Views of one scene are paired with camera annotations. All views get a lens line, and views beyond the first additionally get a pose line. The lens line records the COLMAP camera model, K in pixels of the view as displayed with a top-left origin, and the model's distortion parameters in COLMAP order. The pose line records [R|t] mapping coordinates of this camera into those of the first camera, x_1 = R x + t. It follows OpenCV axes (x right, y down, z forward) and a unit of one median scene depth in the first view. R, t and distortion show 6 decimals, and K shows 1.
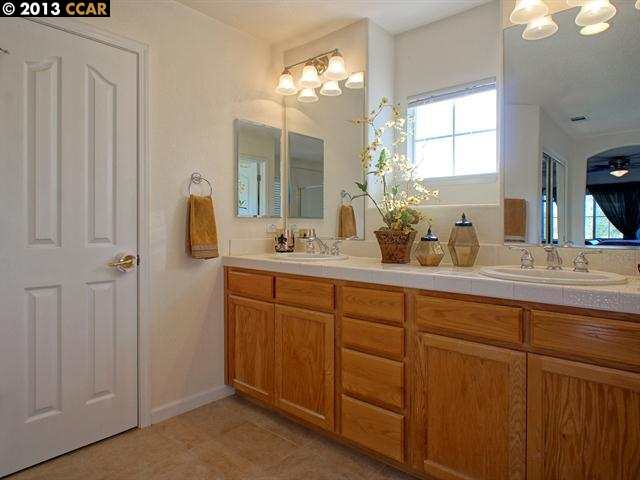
lens RADIAL K [[418.7, 0, 320.2], [0, 418.7, 234.6], [0, 0, 1]] dist [0.010254, 0.002703]
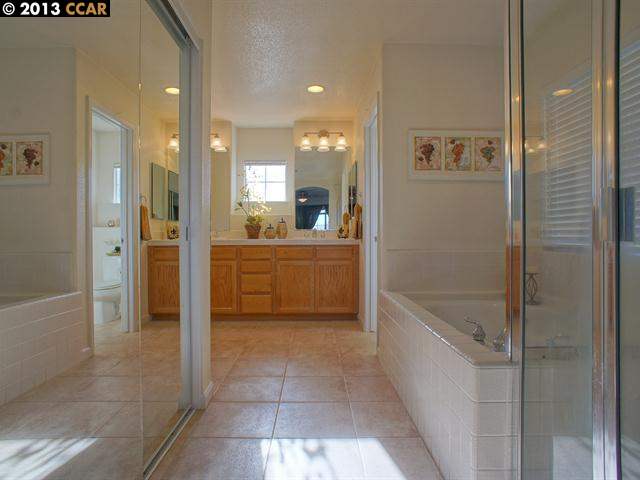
lens RADIAL K [[418.7, 0, 319.1], [0, 418.7, 240.0], [0, 0, 1]] dist [0.010254, 0.002703]
pose [[0.751742, -0.018633, 0.659195, -1.108025], [0.033523, 0.999388, -0.009981, 0.113253], [-0.658605, 0.029601, 0.751906, -0.991140]]
